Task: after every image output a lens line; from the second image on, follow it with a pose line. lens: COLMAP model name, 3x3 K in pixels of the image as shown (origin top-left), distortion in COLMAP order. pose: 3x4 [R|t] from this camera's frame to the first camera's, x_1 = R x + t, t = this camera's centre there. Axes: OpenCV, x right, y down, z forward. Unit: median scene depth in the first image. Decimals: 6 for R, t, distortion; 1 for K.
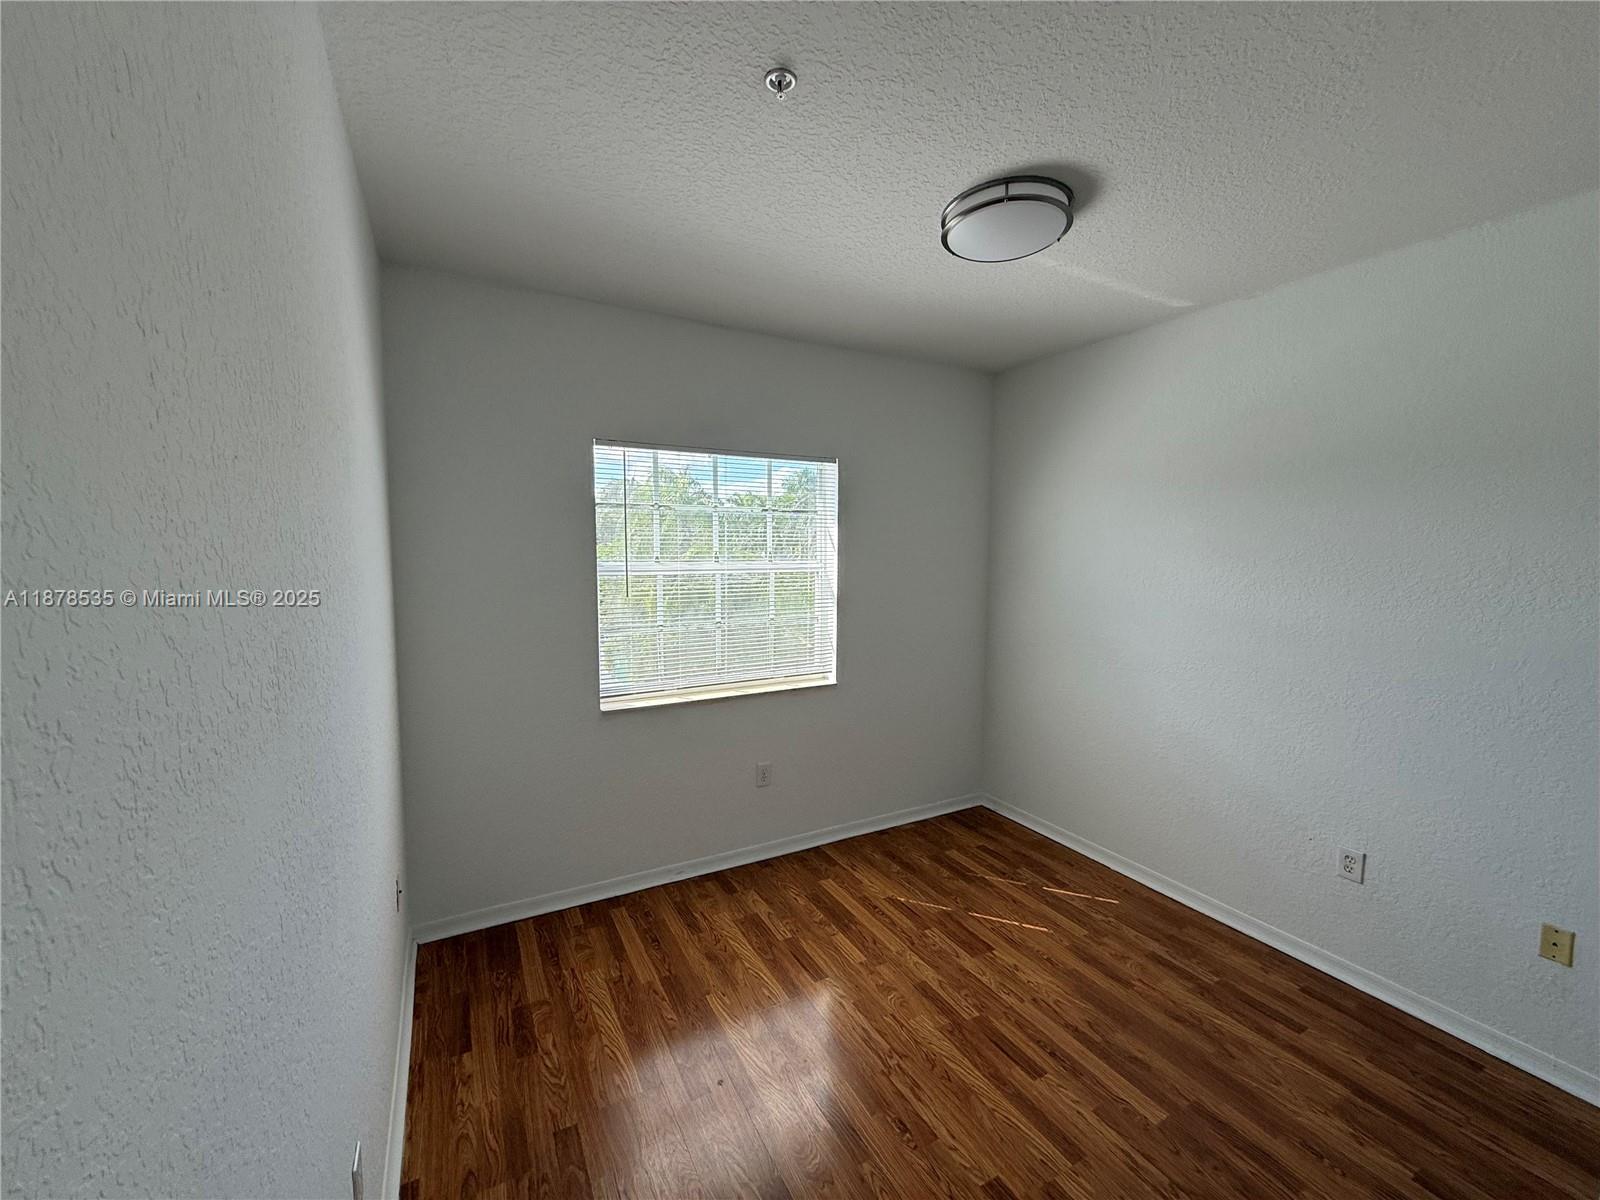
lens RADIAL K [[642.6, 0, 793.9], [0, 642.6, 598.1], [0, 0, 1]] dist [-0.000291, -0.000043]
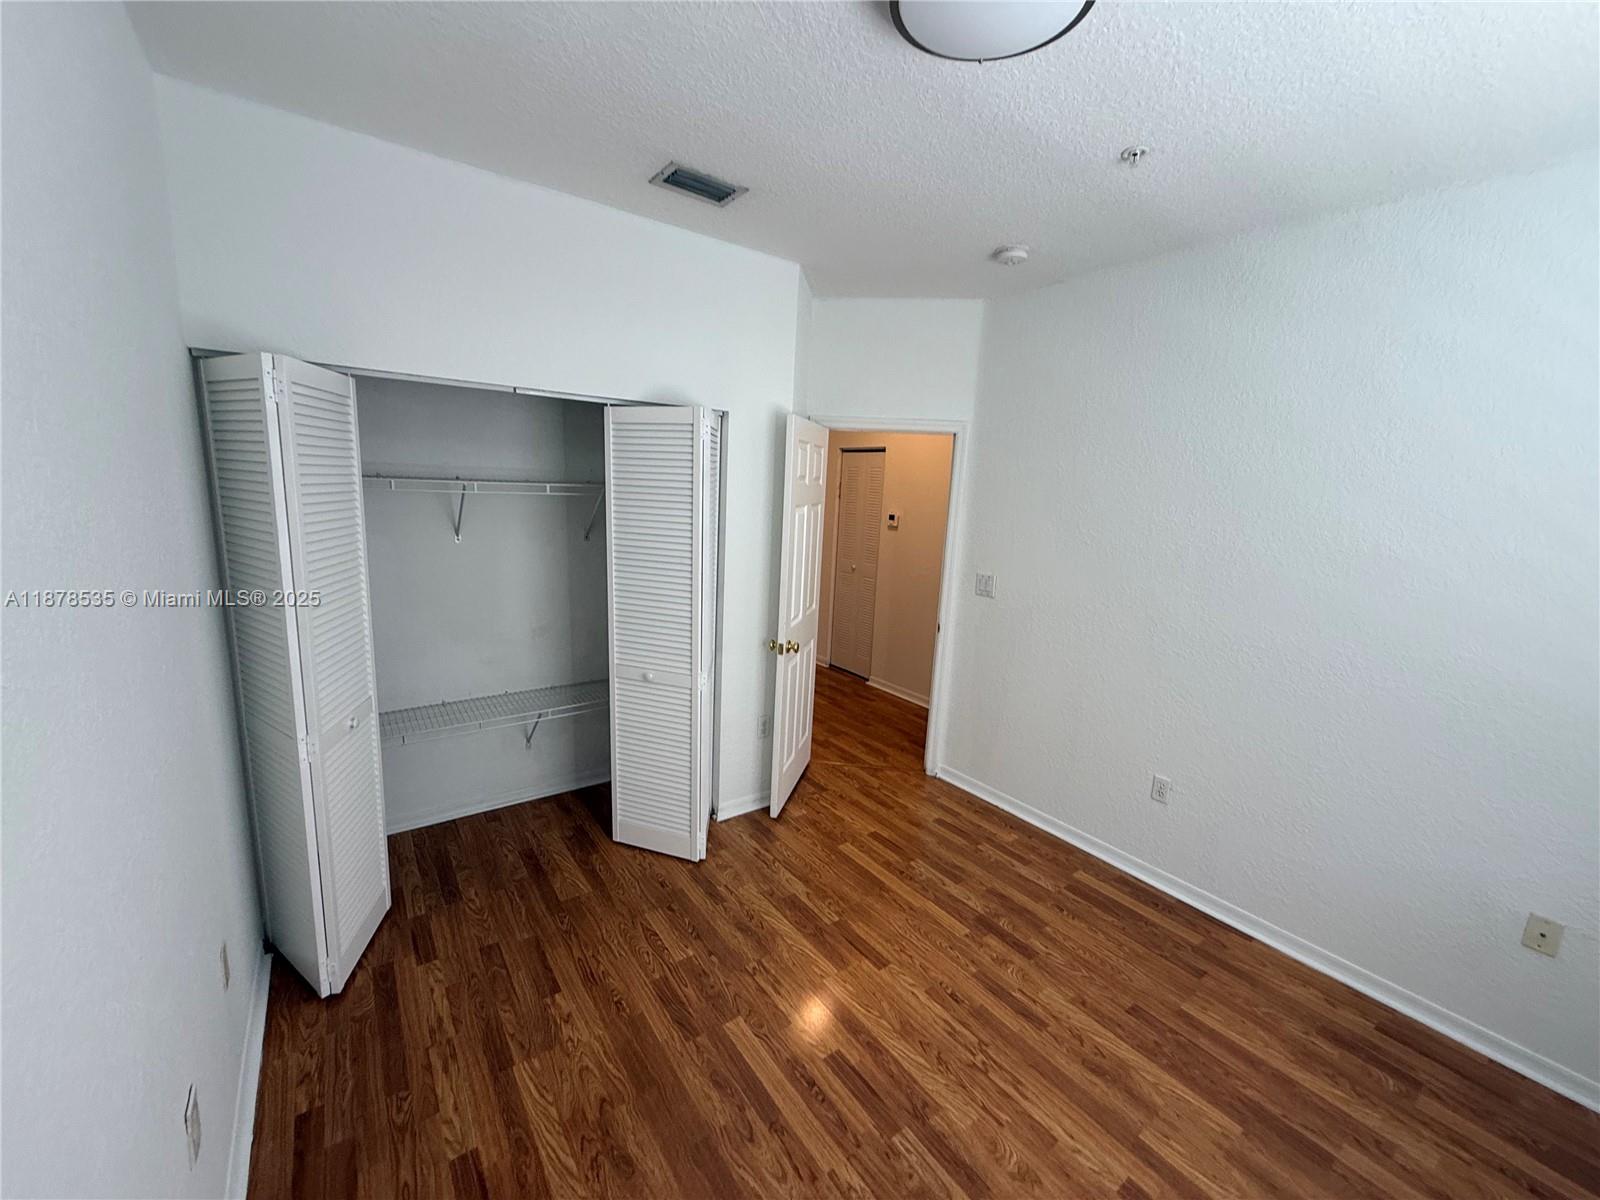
lens RADIAL K [[642.6, 0, 793.9], [0, 642.6, 598.1], [0, 0, 1]] dist [-0.000291, -0.000043]
pose [[-0.990331, -0.027079, -0.136055, 0.501881], [-0.061417, 0.964994, 0.254981, -0.141820], [0.124388, 0.260872, -0.957326, 1.480945]]
